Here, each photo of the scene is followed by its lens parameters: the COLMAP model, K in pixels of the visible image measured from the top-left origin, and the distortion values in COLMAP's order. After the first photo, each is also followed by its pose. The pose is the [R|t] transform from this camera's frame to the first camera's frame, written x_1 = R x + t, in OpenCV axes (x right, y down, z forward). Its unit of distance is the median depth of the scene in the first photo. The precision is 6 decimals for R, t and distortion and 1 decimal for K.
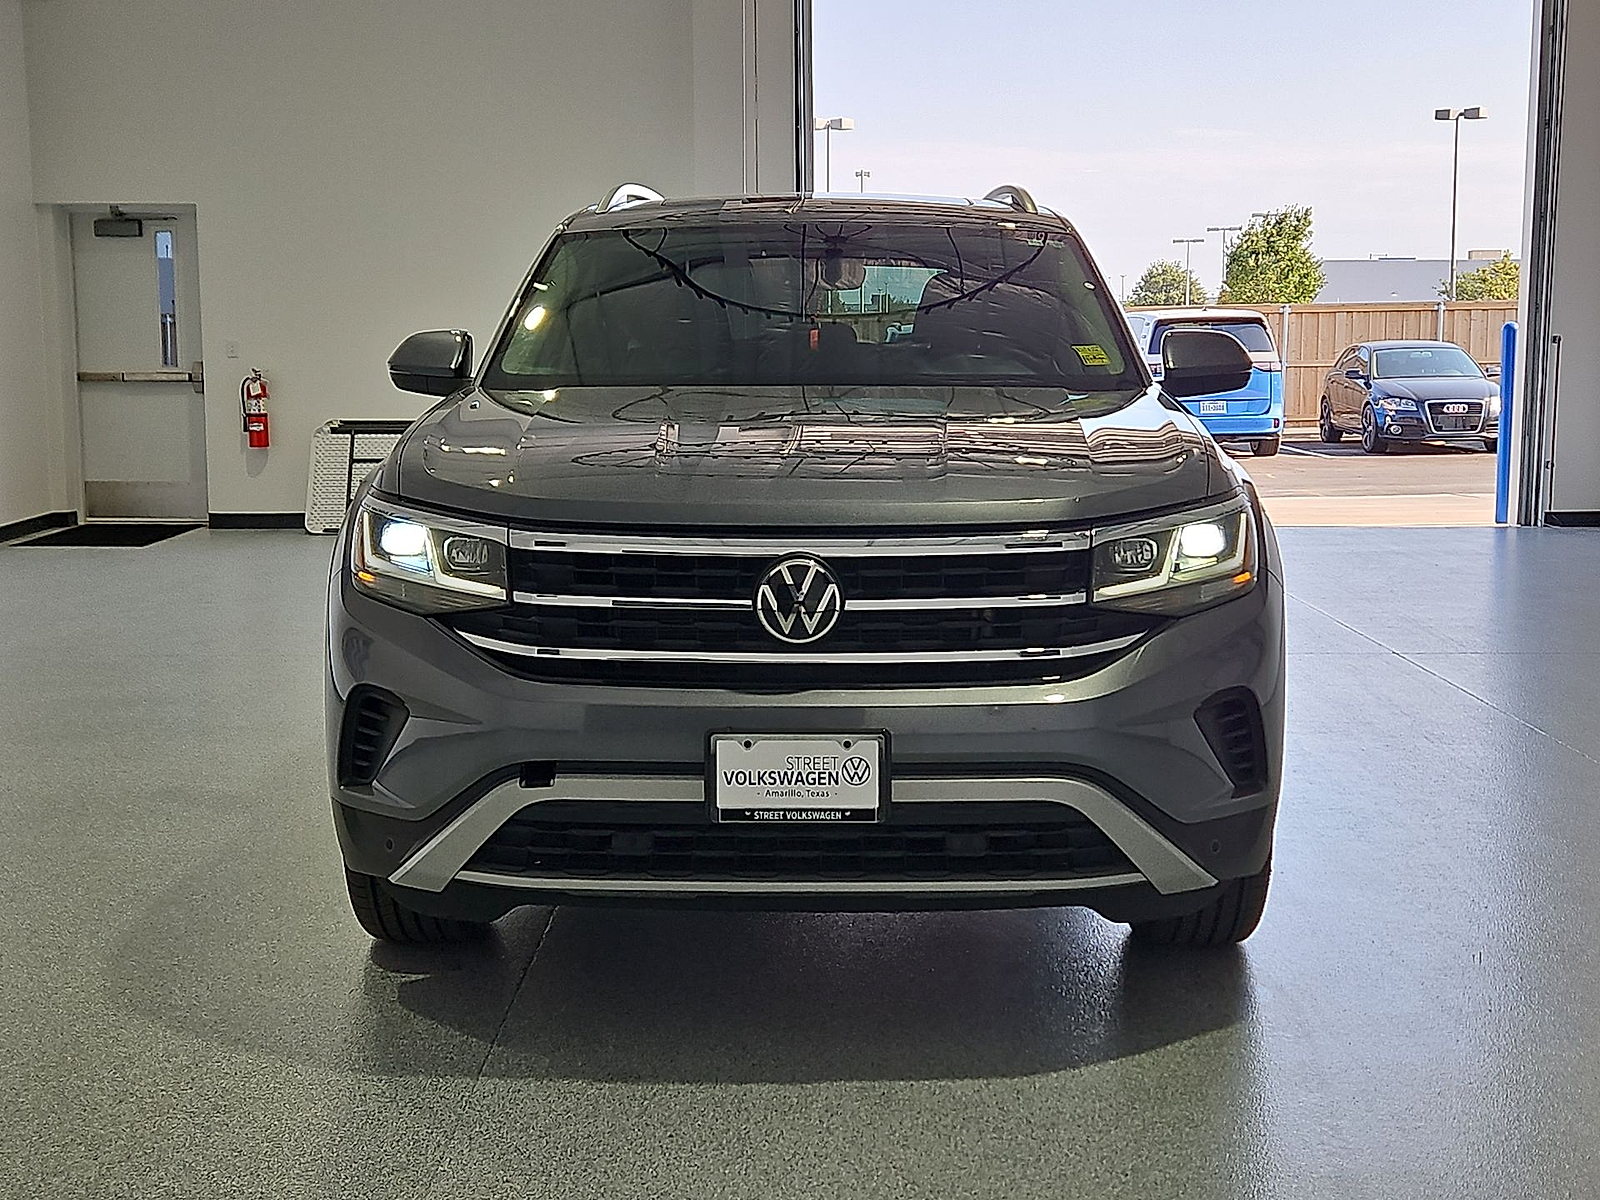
lens RADIAL K [[2139.6, 0, 800.0], [0, 2139.6, 600.0], [0, 0, 1]] dist [0.056429, -0.041976]
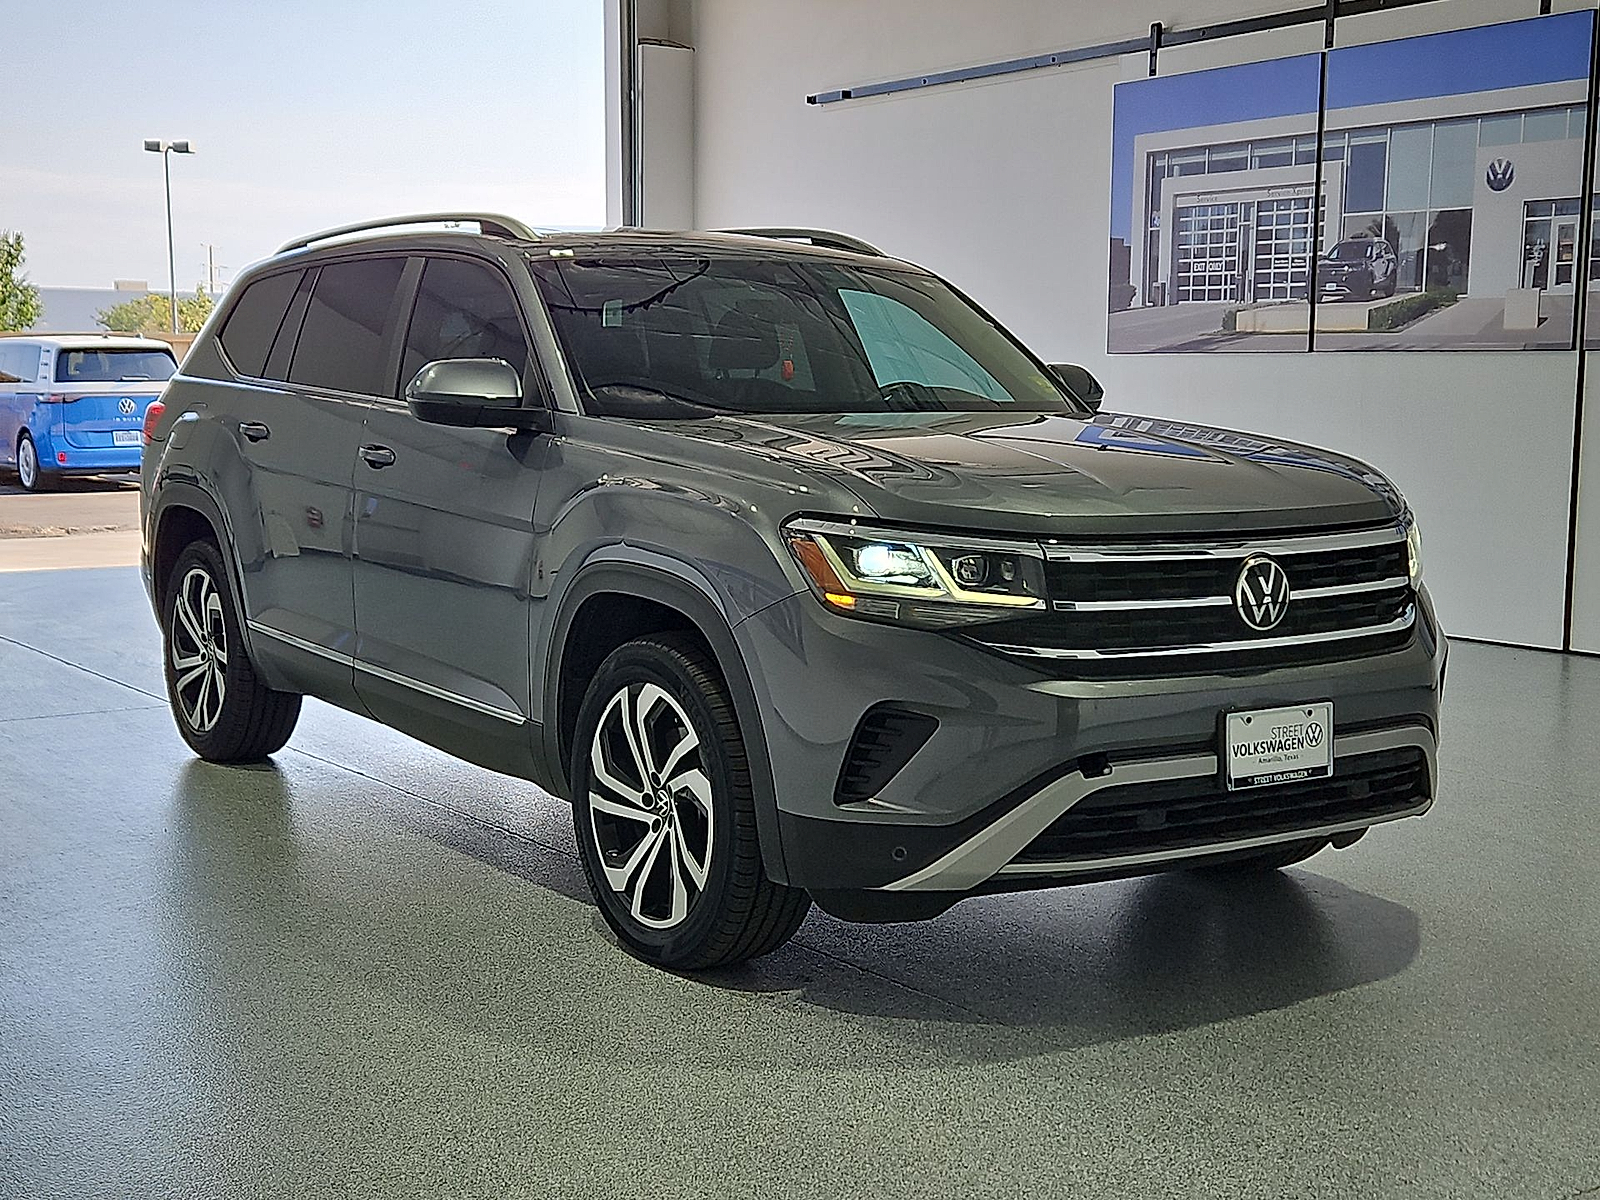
lens RADIAL K [[2162.1, 0, 800.0], [0, 2162.1, 600.0], [0, 0, 1]] dist [0.034257, 0.036683]
pose [[0.816607, -0.053408, 0.574718, -0.876472], [0.062359, 0.998045, 0.004143, -0.016926], [-0.573816, 0.032456, 0.818341, 0.177508]]
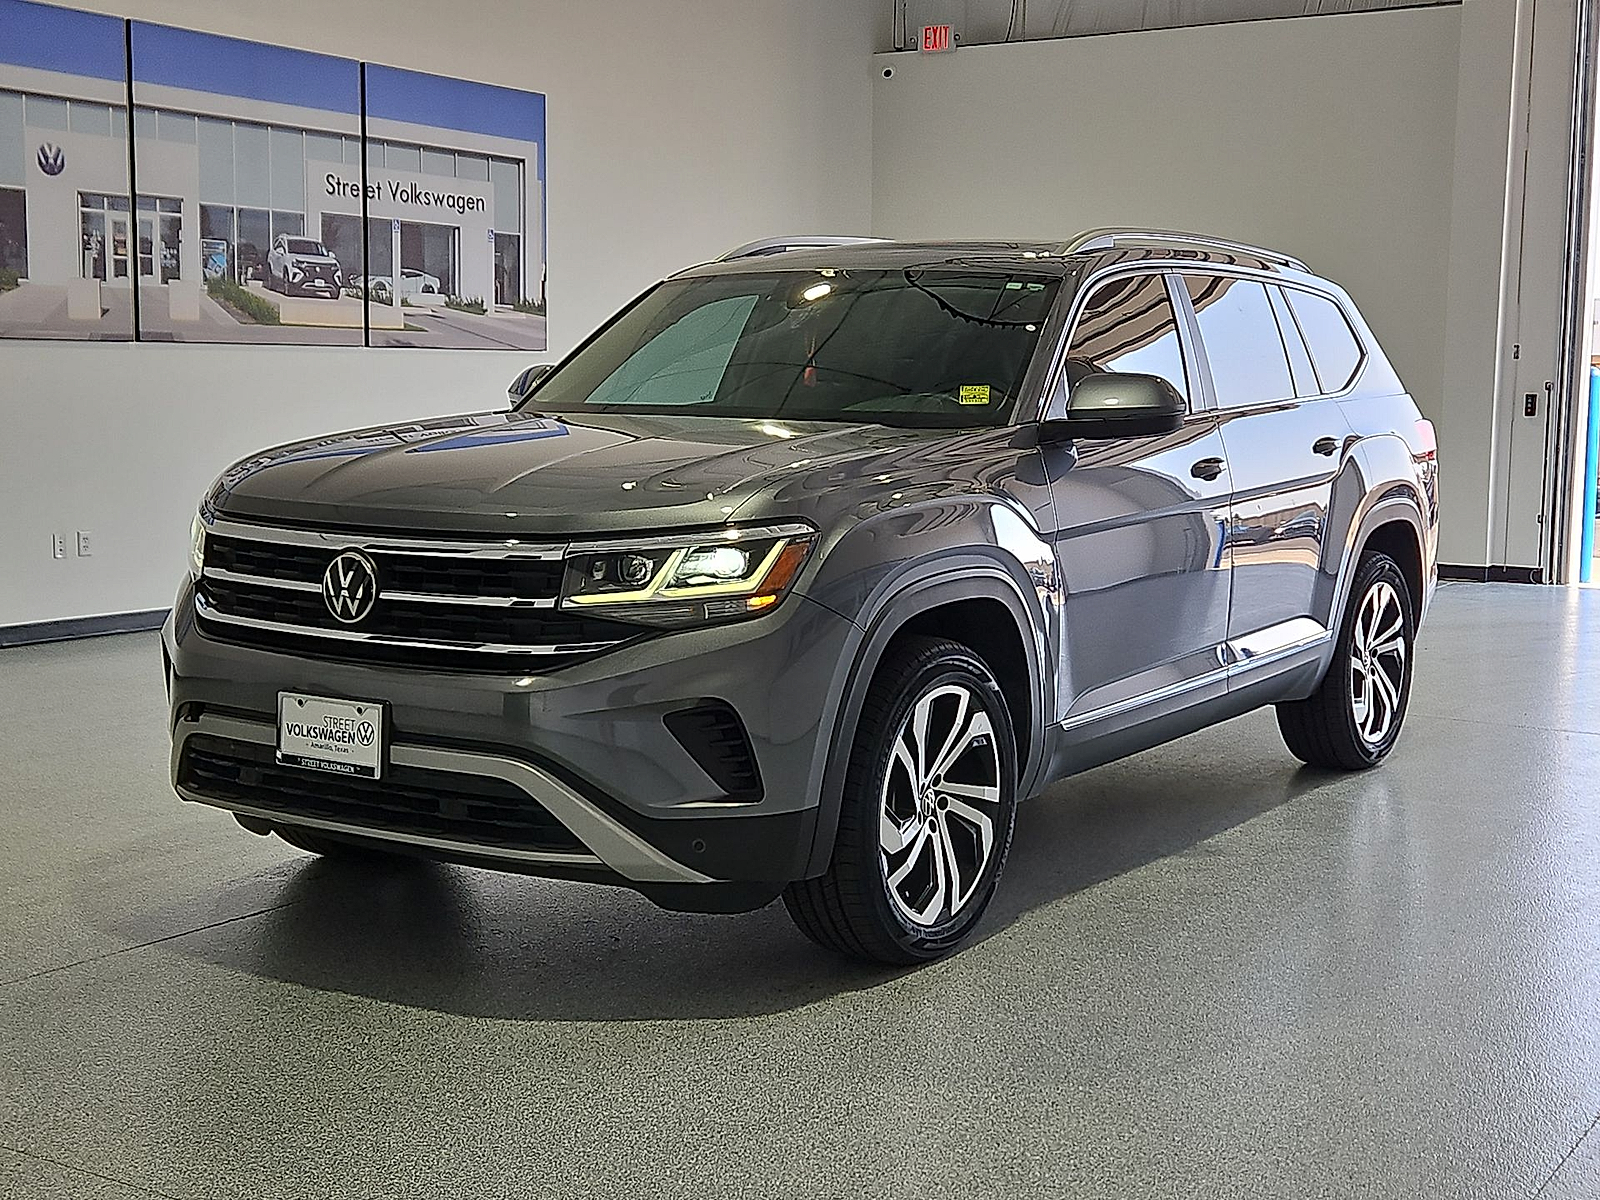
lens RADIAL K [[2139.6, 0, 800.0], [0, 2139.6, 600.0], [0, 0, 1]] dist [0.056429, -0.041976]
pose [[0.847334, 0.070815, -0.526318, 0.836926], [-0.079440, 0.996820, 0.006227, -0.020131], [0.525085, 0.036534, 0.850265, 0.111659]]
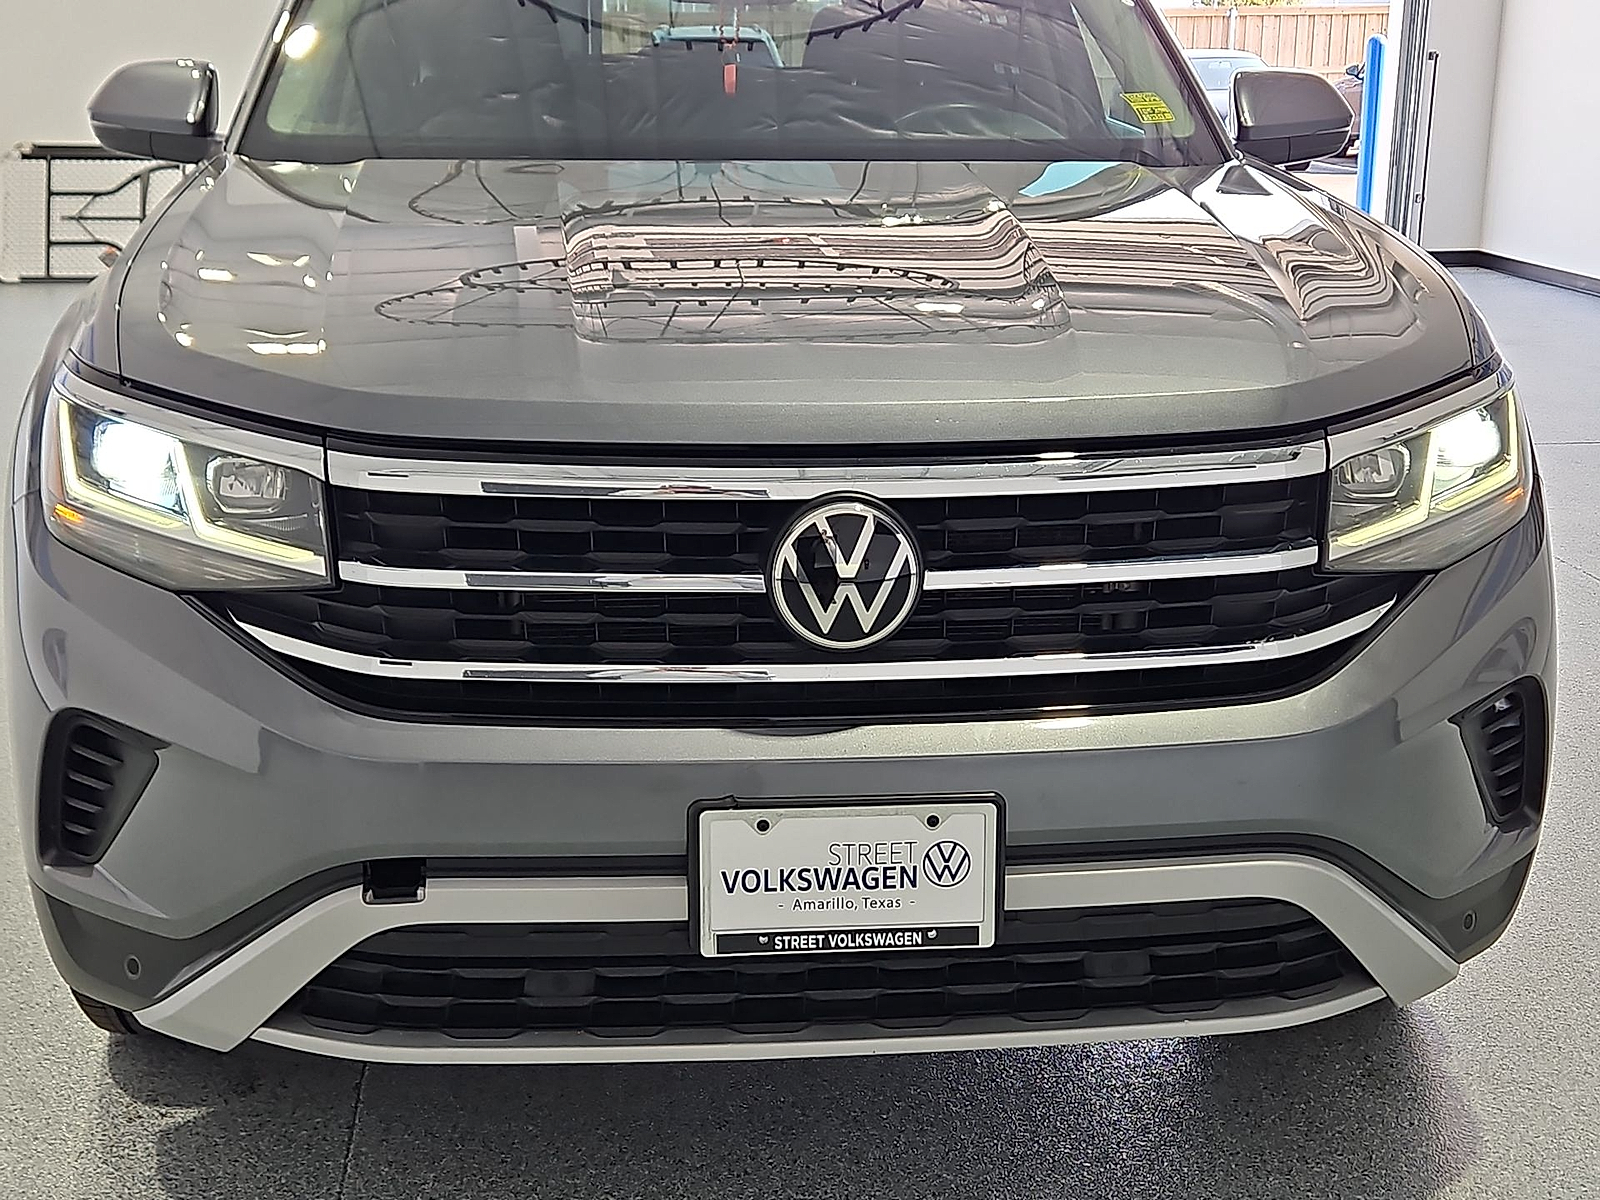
lens RADIAL K [[2162.1, 0, 800.0], [0, 2162.1, 600.0], [0, 0, 1]] dist [0.034257, 0.036683]
pose [[0.992934, -0.022559, 0.116508, -0.080161], [0.006971, 0.991158, 0.132504, -0.069777], [-0.118467, -0.130755, 0.984311, 0.422623]]
